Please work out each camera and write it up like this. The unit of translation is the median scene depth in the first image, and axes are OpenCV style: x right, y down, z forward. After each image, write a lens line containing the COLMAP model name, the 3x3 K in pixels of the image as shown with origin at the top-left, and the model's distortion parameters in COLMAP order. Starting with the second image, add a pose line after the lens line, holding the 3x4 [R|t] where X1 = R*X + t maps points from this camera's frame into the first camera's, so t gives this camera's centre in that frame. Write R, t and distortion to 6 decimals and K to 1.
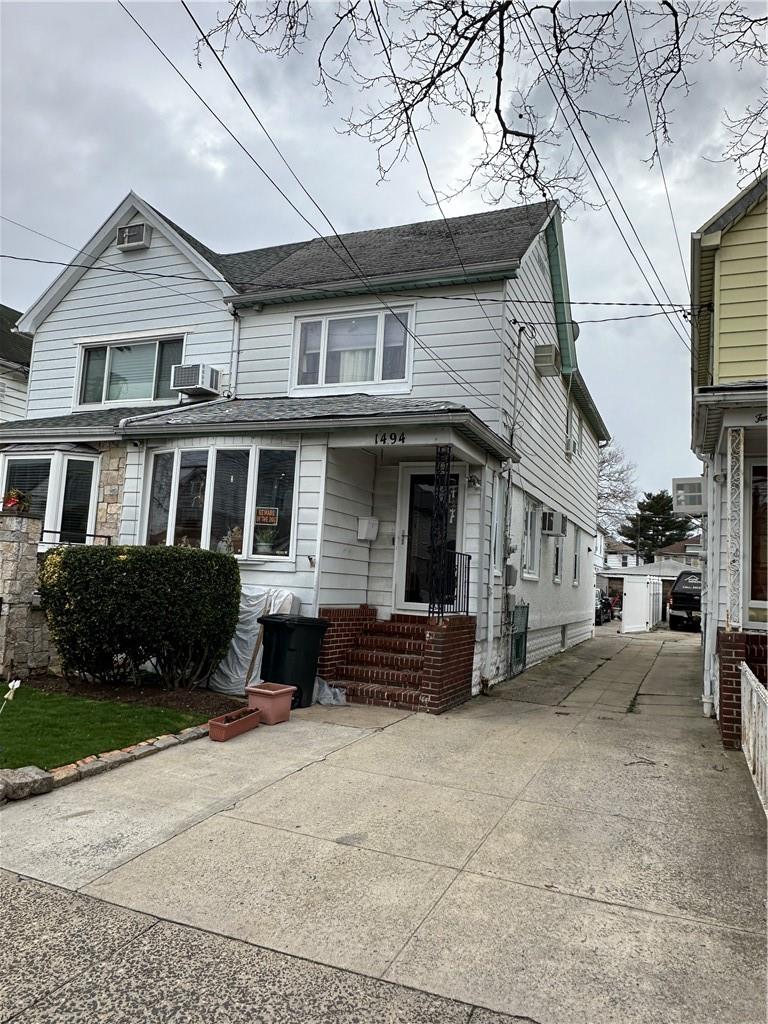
lens RADIAL K [[716.6, 0, 384.4], [0, 716.6, 511.2], [0, 0, 1]] dist [0.003828, 0.000277]
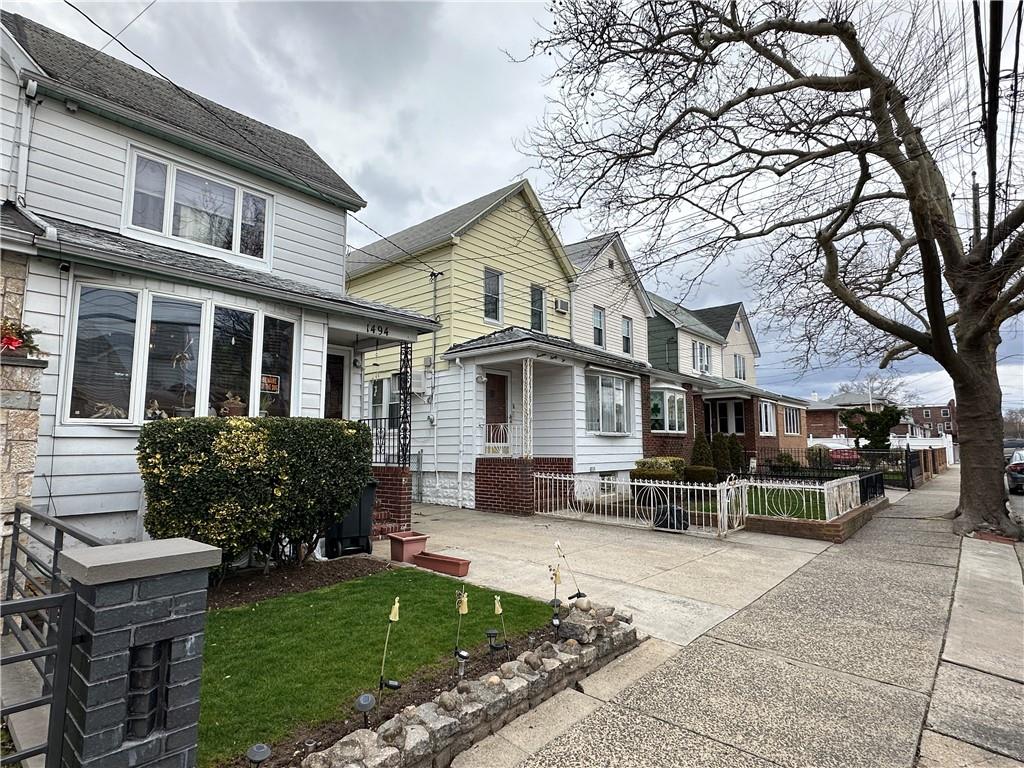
lens RADIAL K [[535.1, 0, 511.9], [0, 535.1, 387.1], [0, 0, 1]] dist [-0.000684, -0.000705]
pose [[0.311392, 0.045298, 0.949201, -0.758765], [-0.077270, 0.996763, -0.022219, 0.002055], [-0.947135, -0.066426, 0.313884, 0.437414]]
